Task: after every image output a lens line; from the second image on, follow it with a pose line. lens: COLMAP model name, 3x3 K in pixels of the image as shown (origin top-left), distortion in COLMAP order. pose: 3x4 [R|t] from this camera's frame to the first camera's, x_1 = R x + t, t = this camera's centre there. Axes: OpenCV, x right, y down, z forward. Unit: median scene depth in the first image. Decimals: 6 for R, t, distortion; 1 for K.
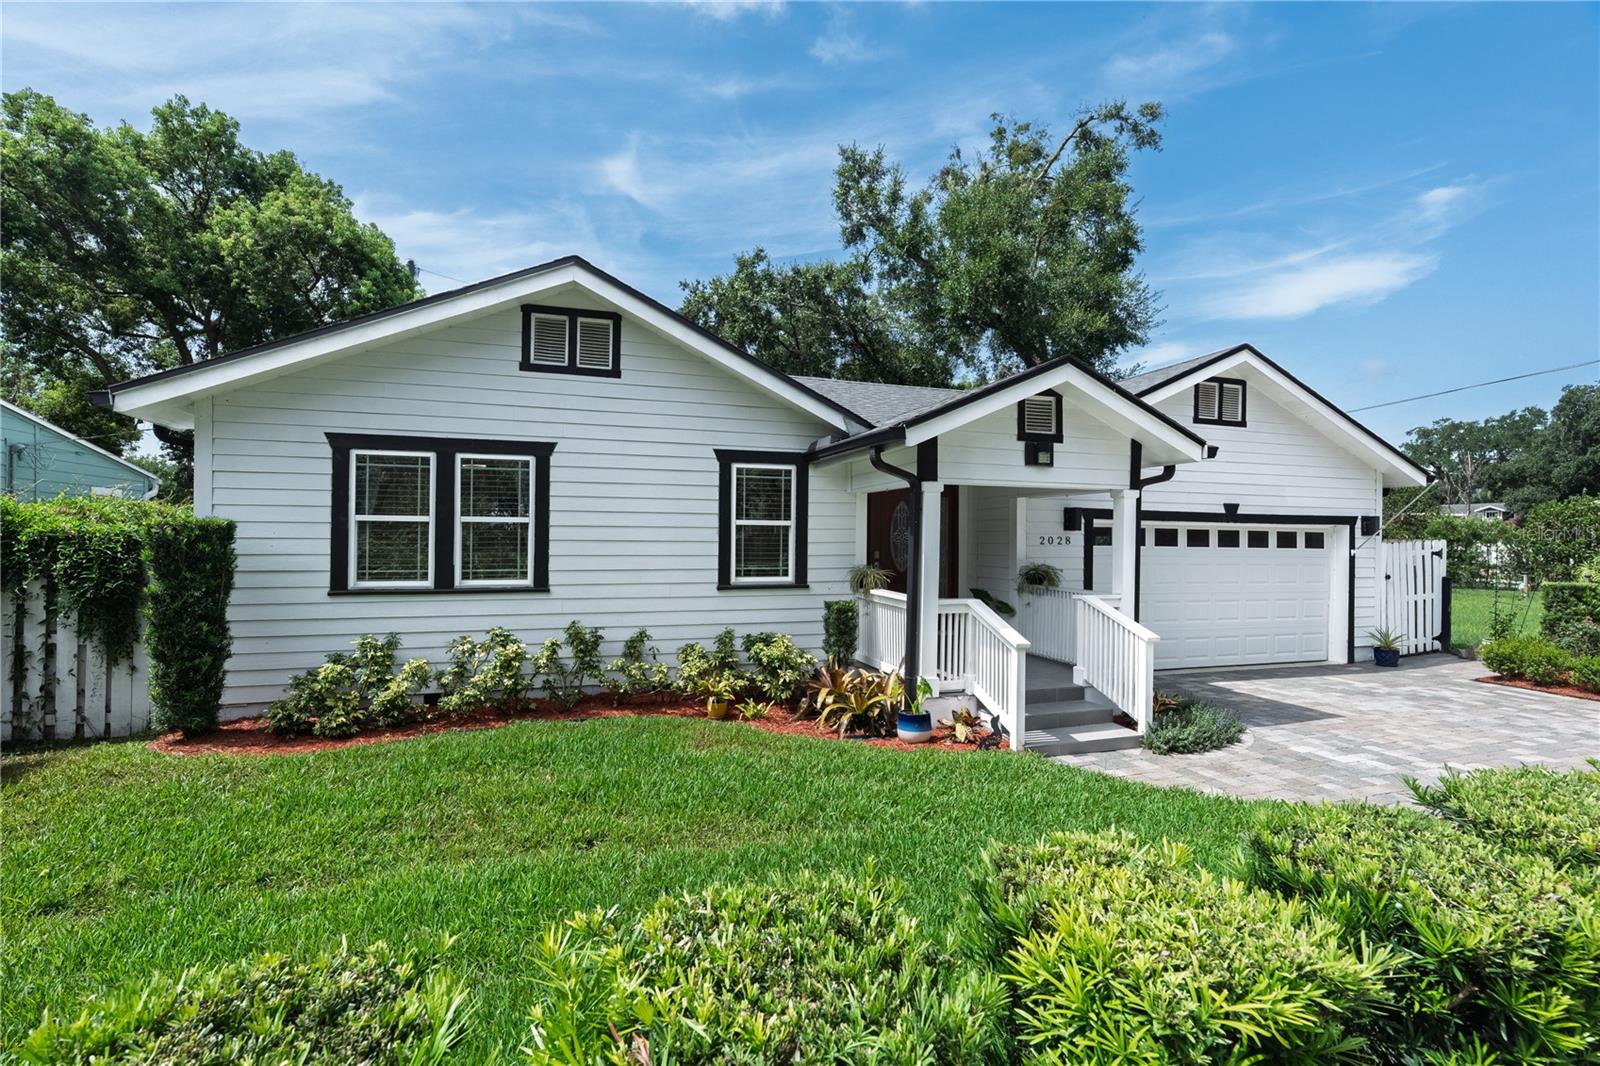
lens RADIAL K [[735.3, 0, 804.4], [0, 735.3, 535.5], [0, 0, 1]] dist [-0.004198, -0.000609]
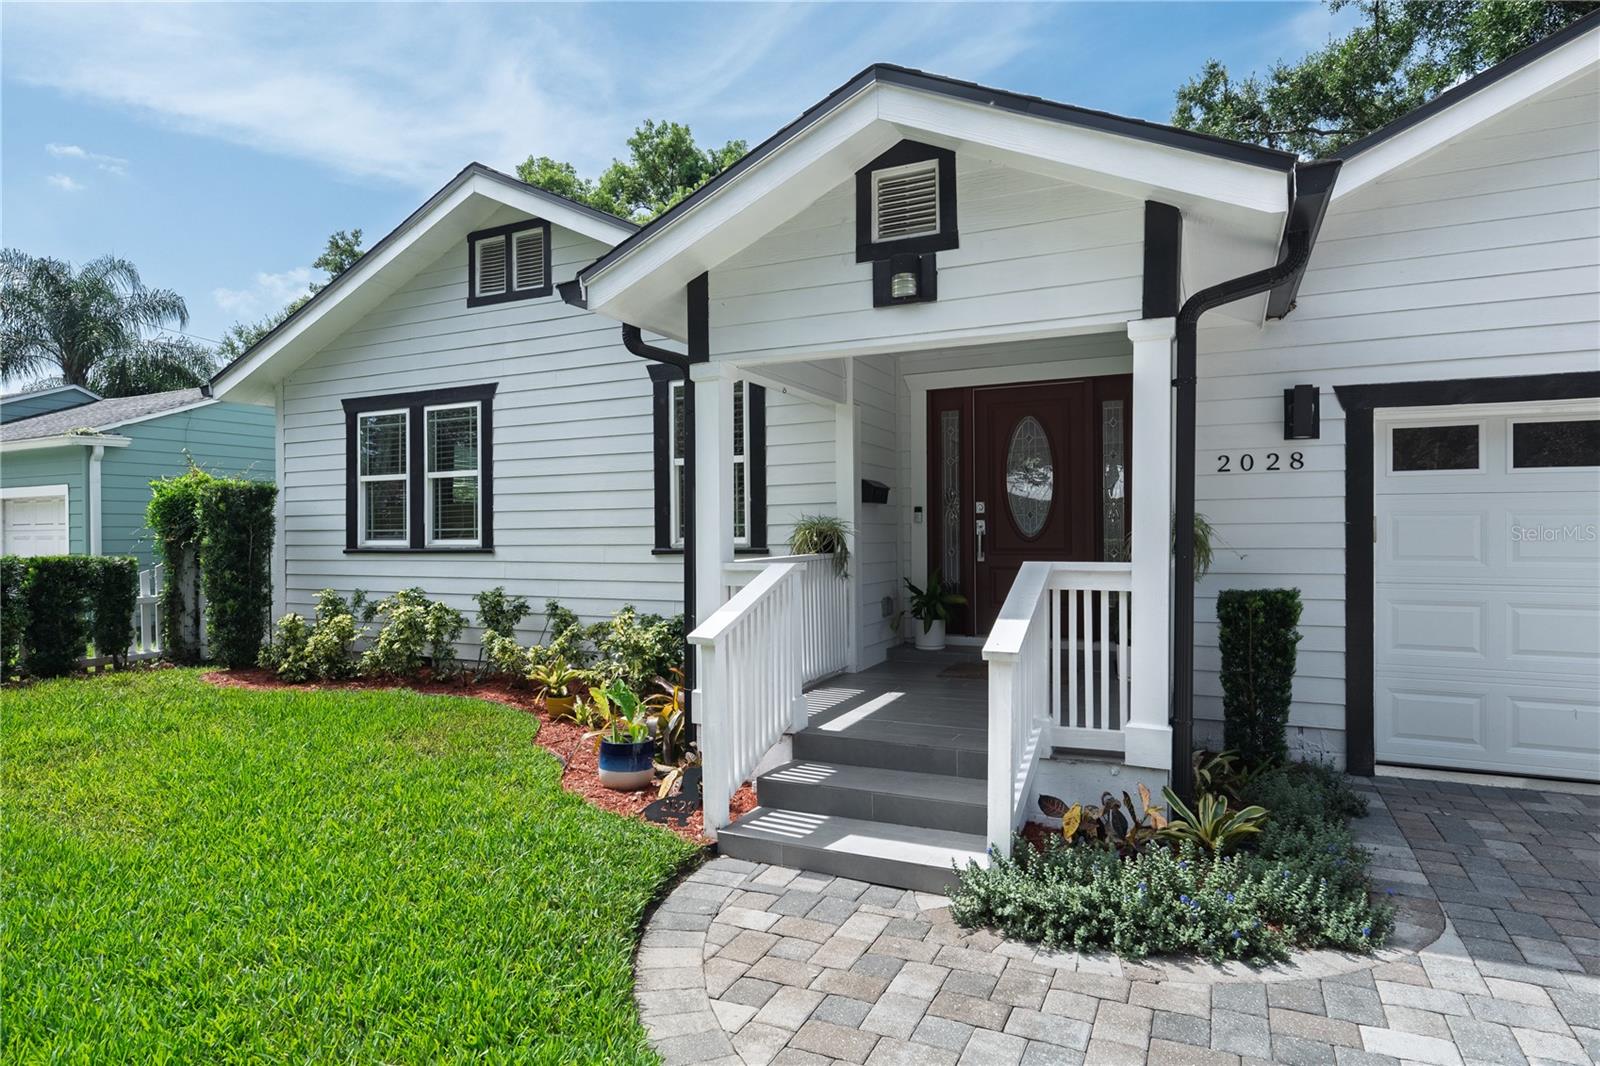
lens RADIAL K [[910.2, 0, 799.0], [0, 910.2, 536.9], [0, 0, 1]] dist [-0.006099, -0.000428]
pose [[0.715649, -0.010808, -0.698377, 0.677780], [0.016589, 0.999861, 0.001525, 0.061756], [0.698263, -0.012677, 0.715729, 0.479693]]
